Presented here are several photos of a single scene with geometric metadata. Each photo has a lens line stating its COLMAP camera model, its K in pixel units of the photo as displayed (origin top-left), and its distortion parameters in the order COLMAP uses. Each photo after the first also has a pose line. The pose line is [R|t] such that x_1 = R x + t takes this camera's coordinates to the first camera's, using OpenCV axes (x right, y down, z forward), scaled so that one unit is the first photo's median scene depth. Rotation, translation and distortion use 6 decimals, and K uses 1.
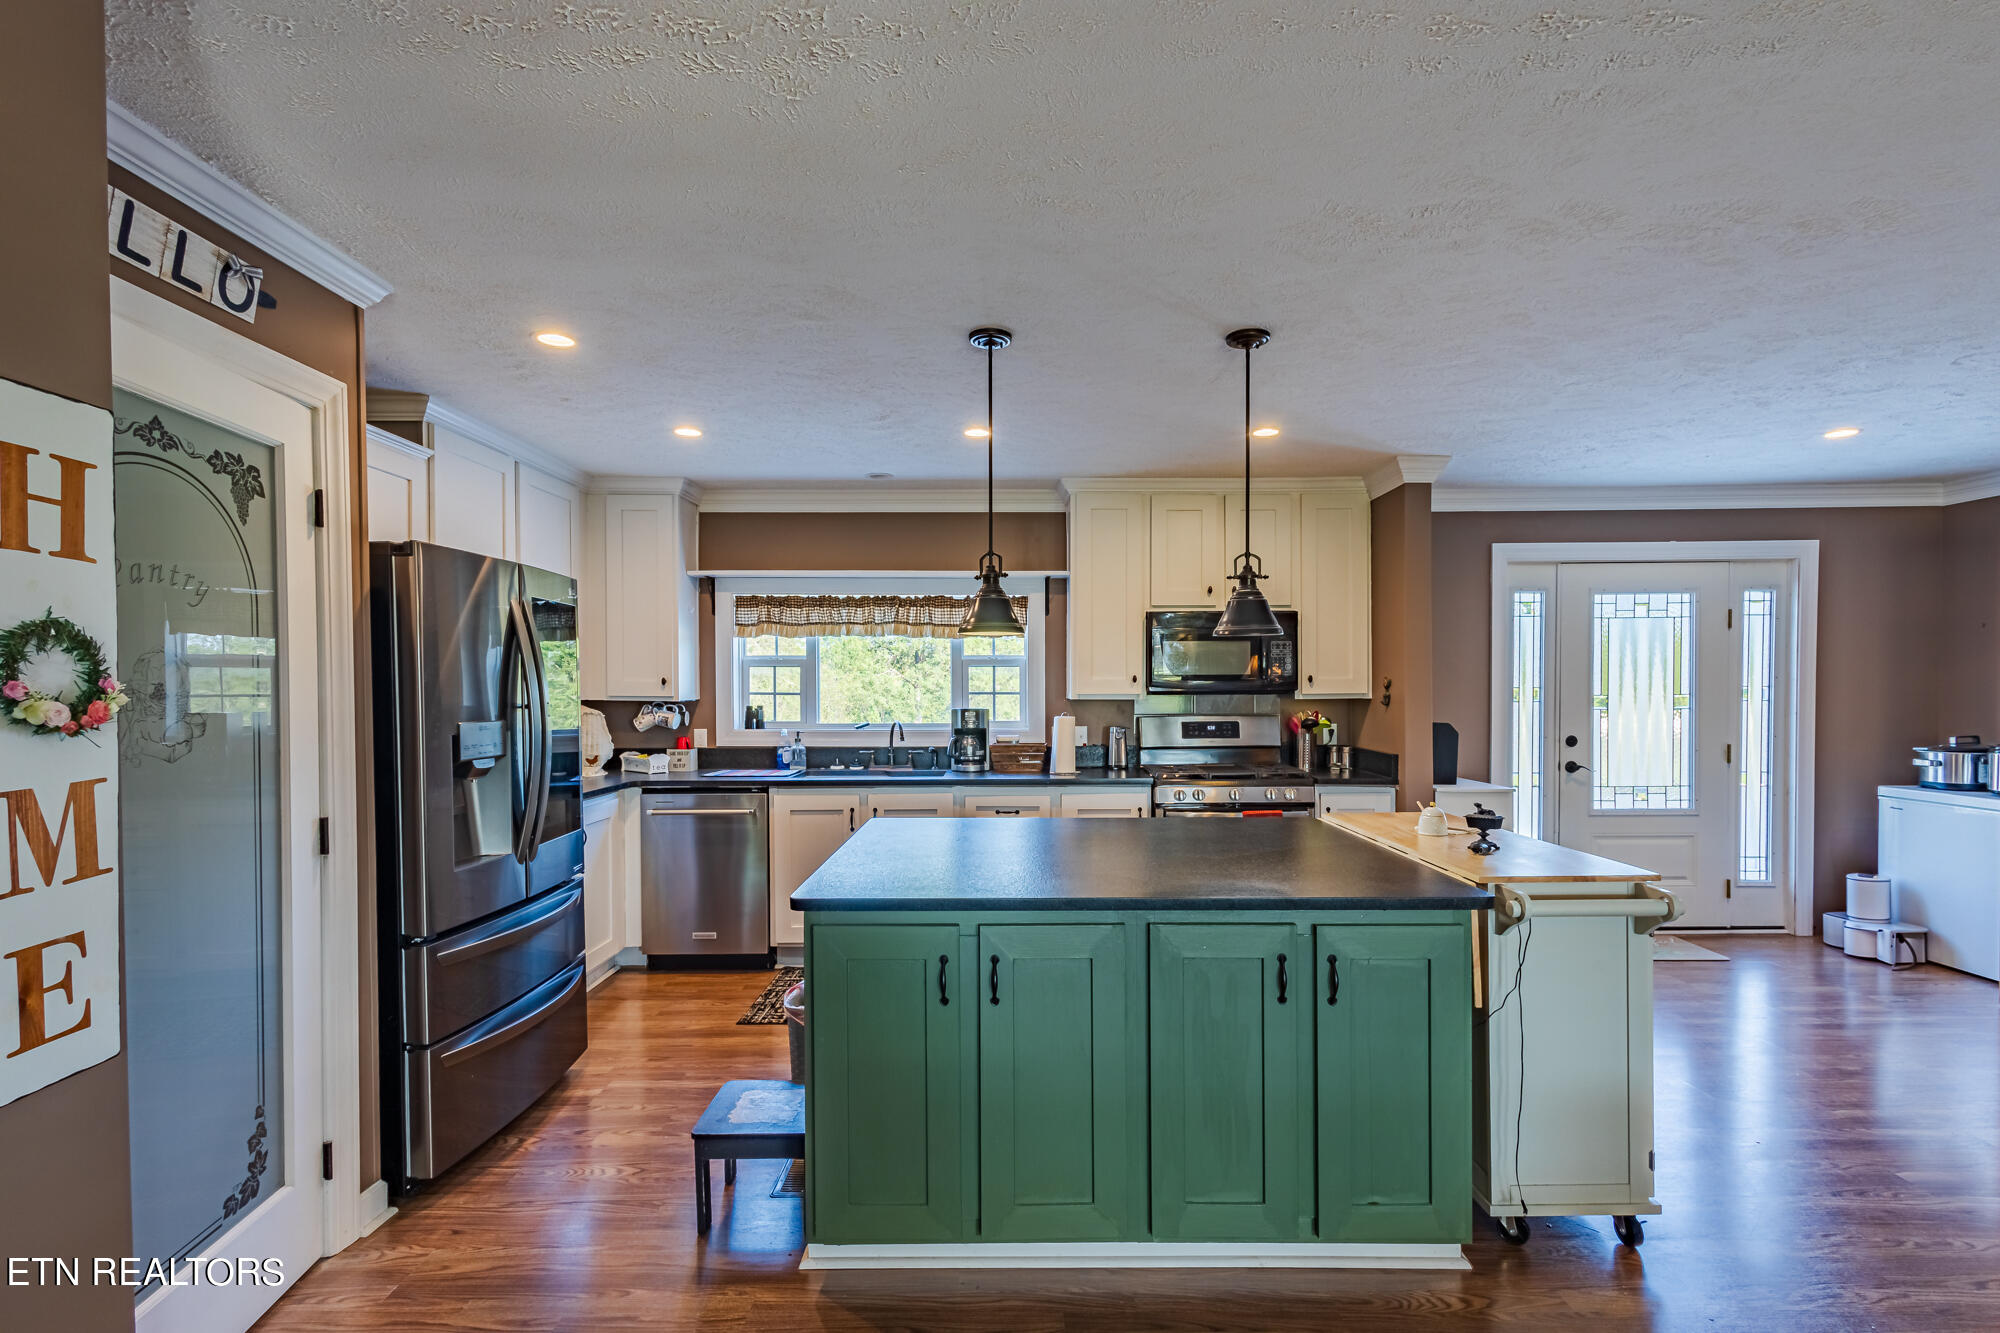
lens RADIAL K [[939.3, 0, 1016.5], [0, 939.3, 703.0], [0, 0, 1]] dist [0.005777, -0.003147]
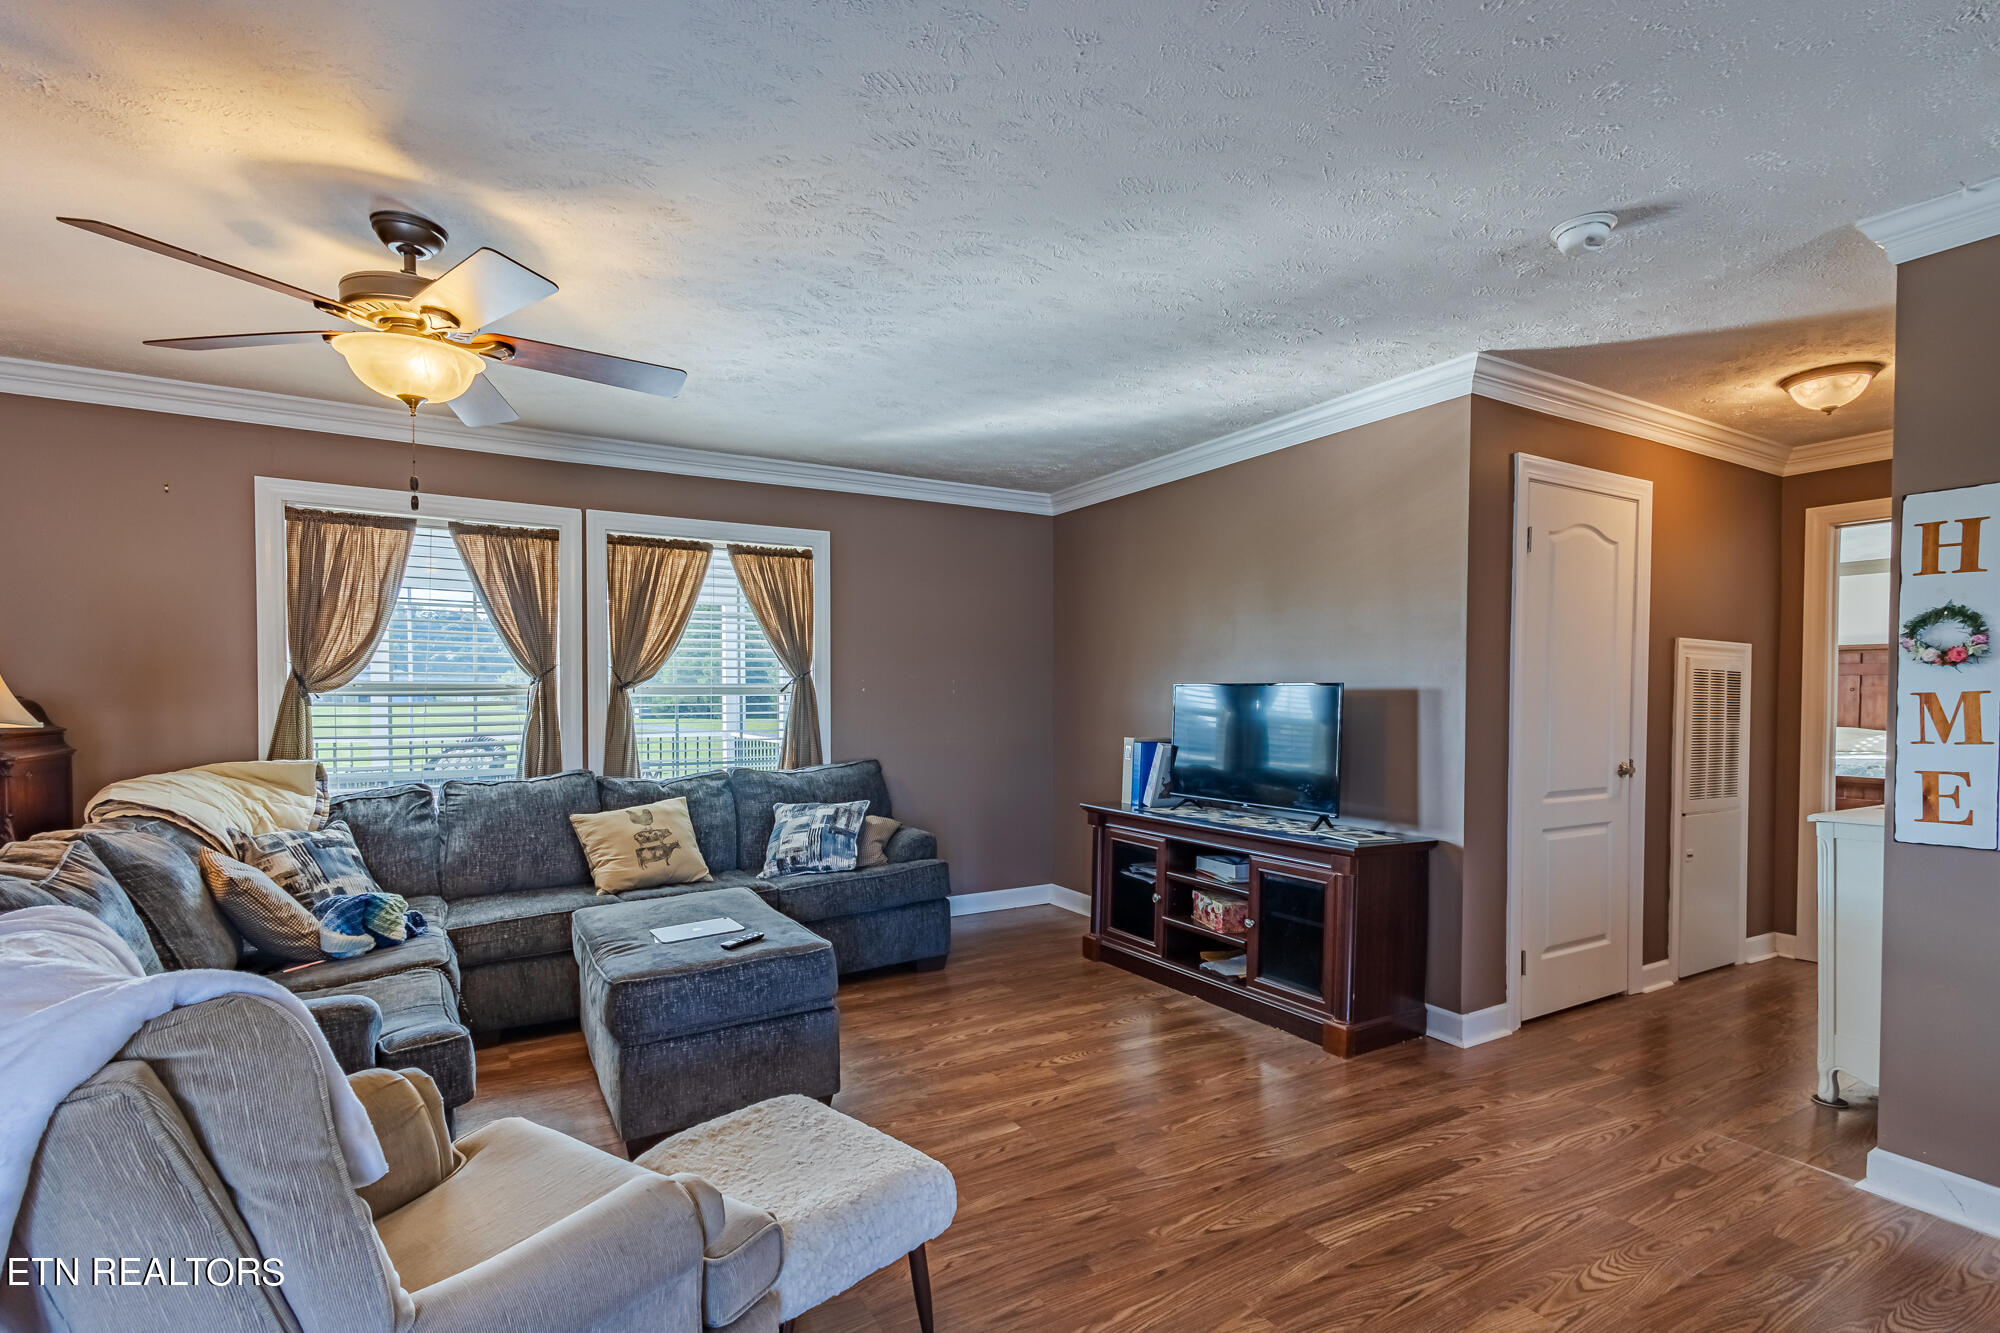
lens RADIAL K [[939.3, 0, 1010.2], [0, 939.3, 714.7], [0, 0, 1]] dist [0.005777, -0.003147]
pose [[-0.869944, 0.017897, -0.492825, 0.395243], [-0.003867, 0.999063, 0.043107, 0.014300], [0.493135, 0.039407, -0.869060, 0.424131]]
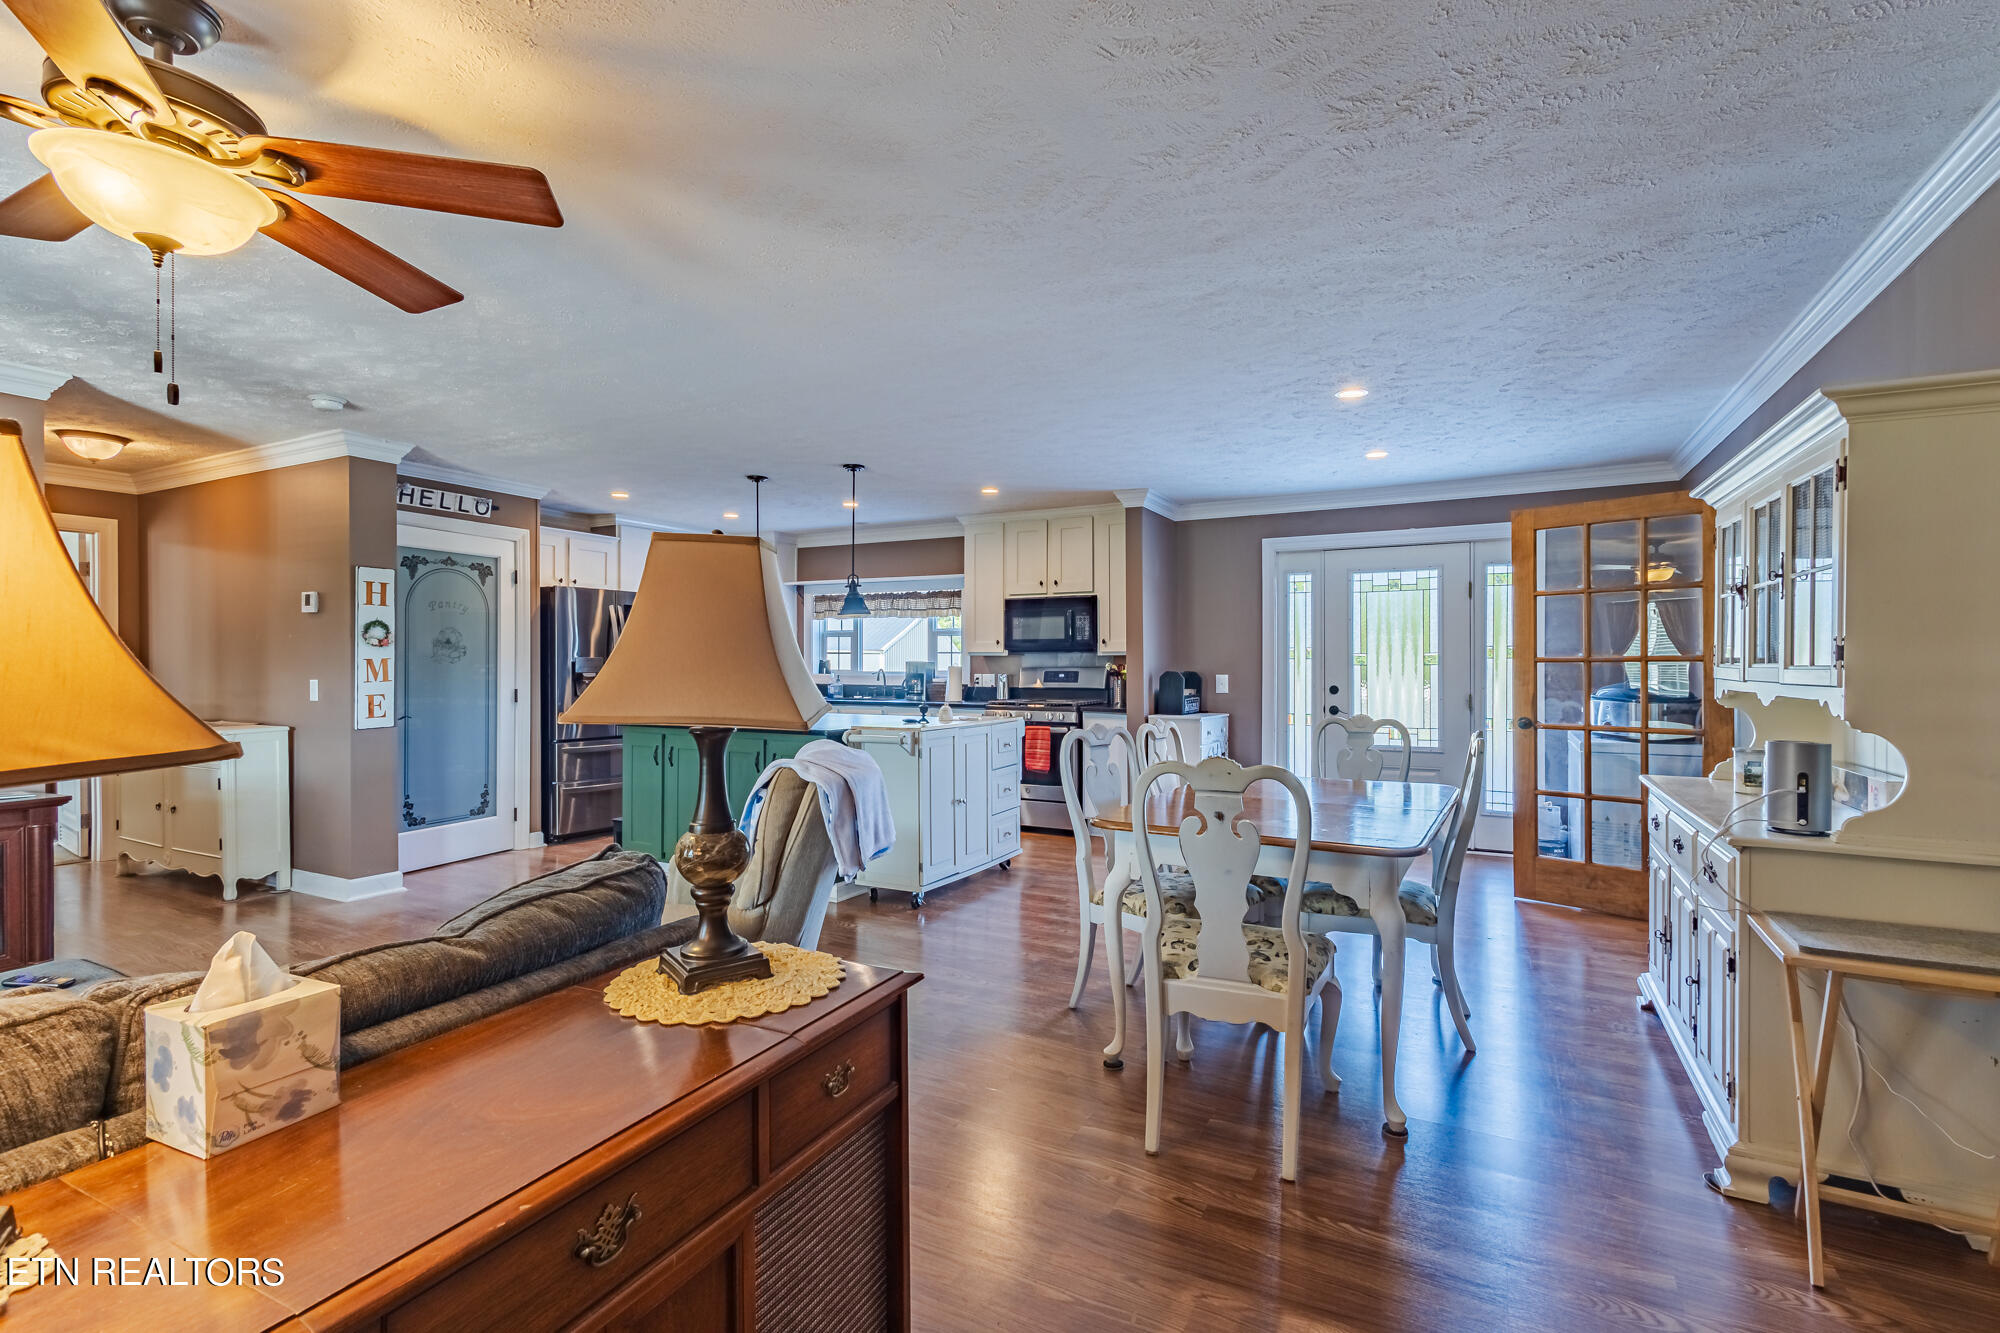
lens RADIAL K [[939.3, 0, 1020.2], [0, 939.3, 668.1], [0, 0, 1]] dist [0.005777, -0.003147]
pose [[0.880838, 0.006837, -0.473368, 0.891522], [-0.013786, 0.999842, -0.011212, 0.034030], [0.473216, 0.016402, 0.880794, -0.347250]]
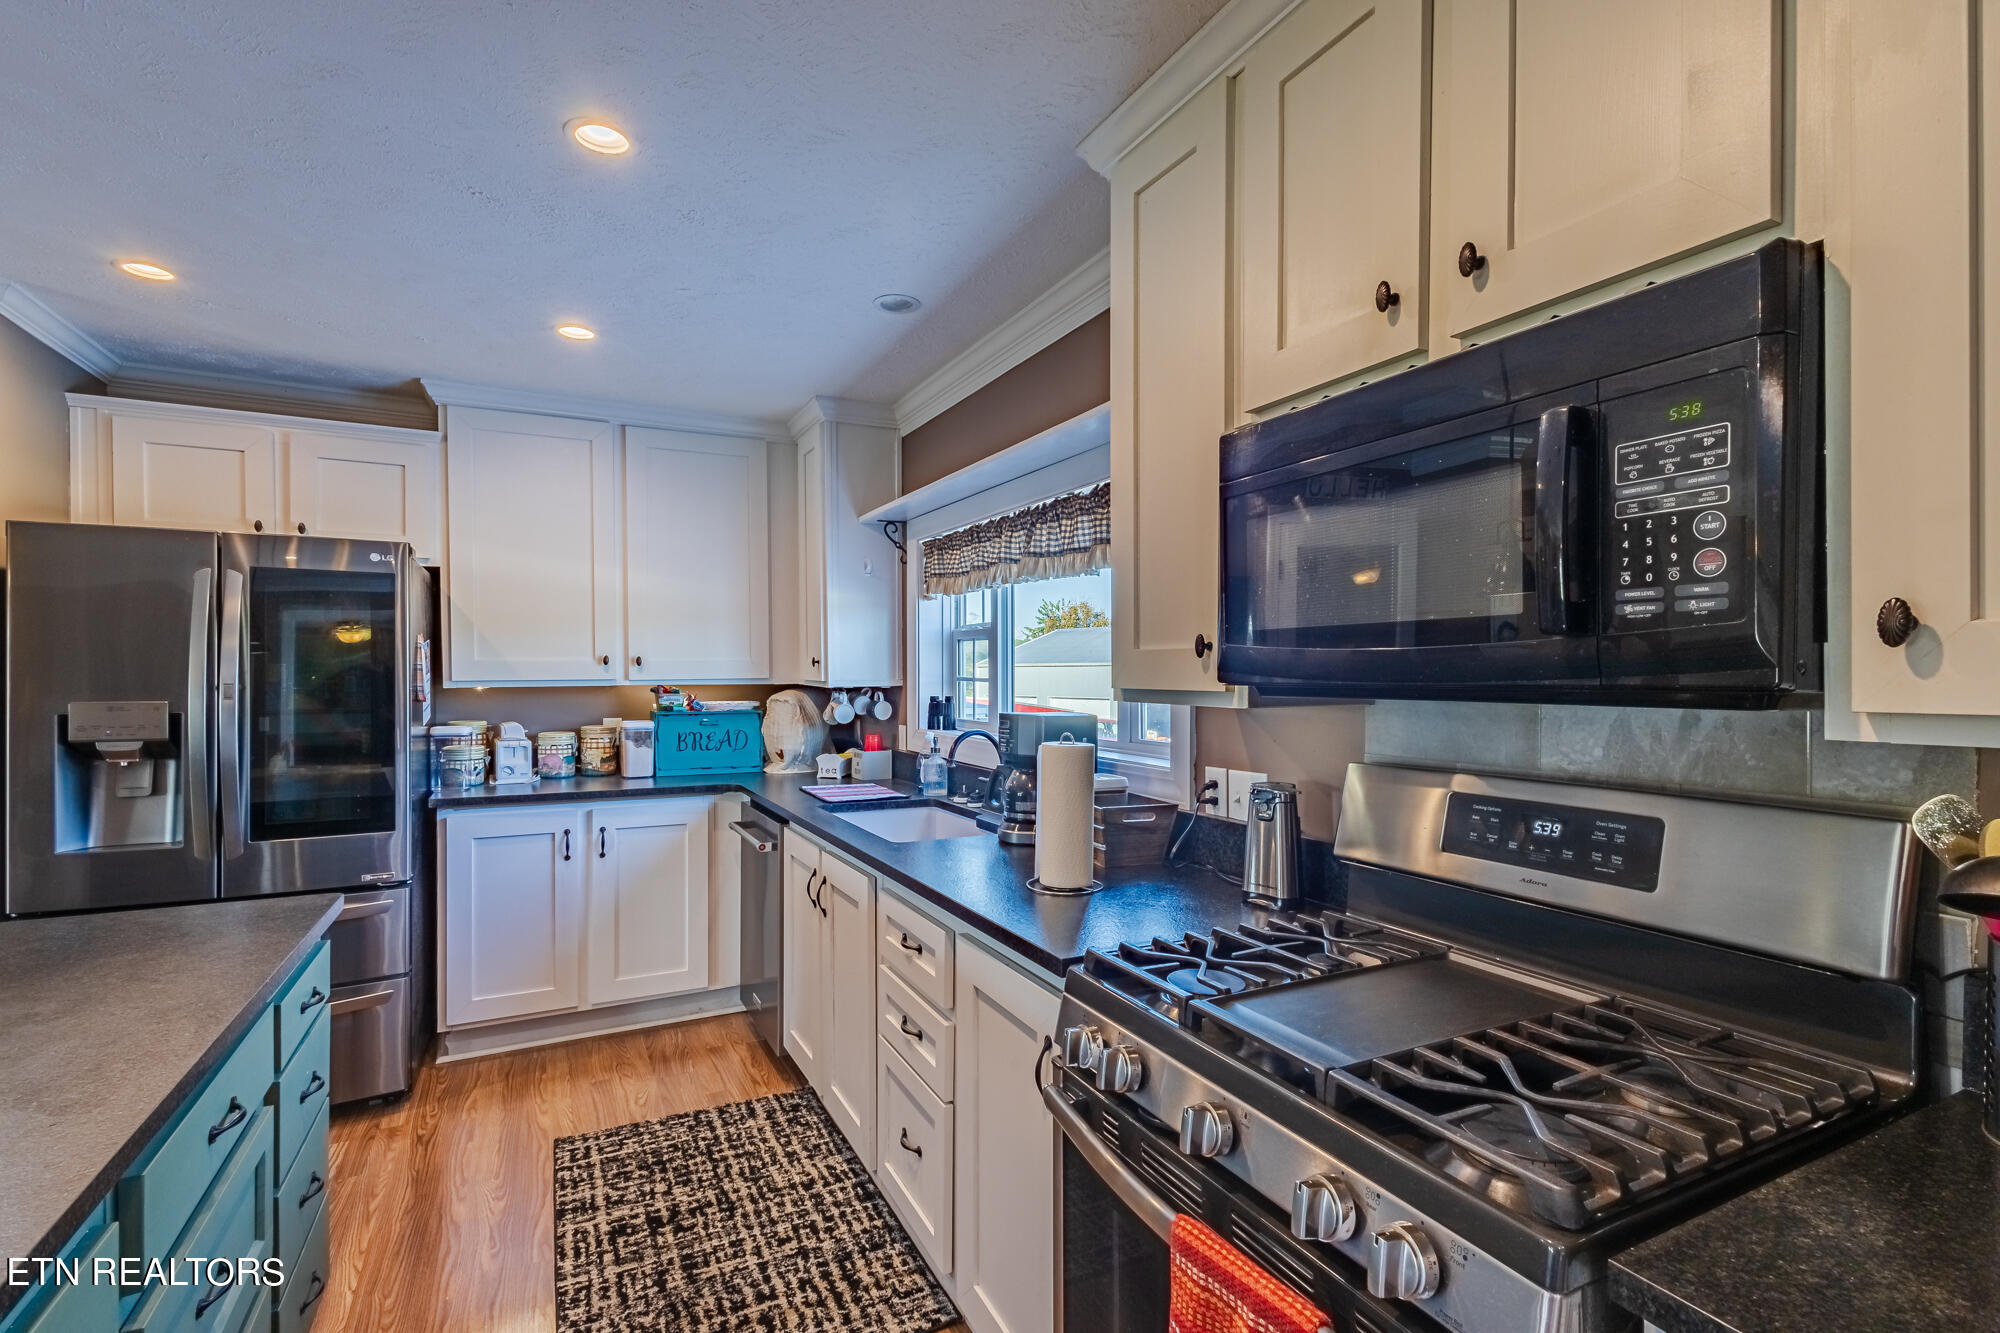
lens RADIAL K [[939.3, 0, 1005.6], [0, 939.3, 682.0], [0, 0, 1]] dist [0.005777, -0.003147]
pose [[0.431363, 0.013198, -0.902082, 0.393365], [-0.018406, 0.999814, 0.005826, -0.013205], [0.901991, 0.014091, 0.431525, 0.793719]]
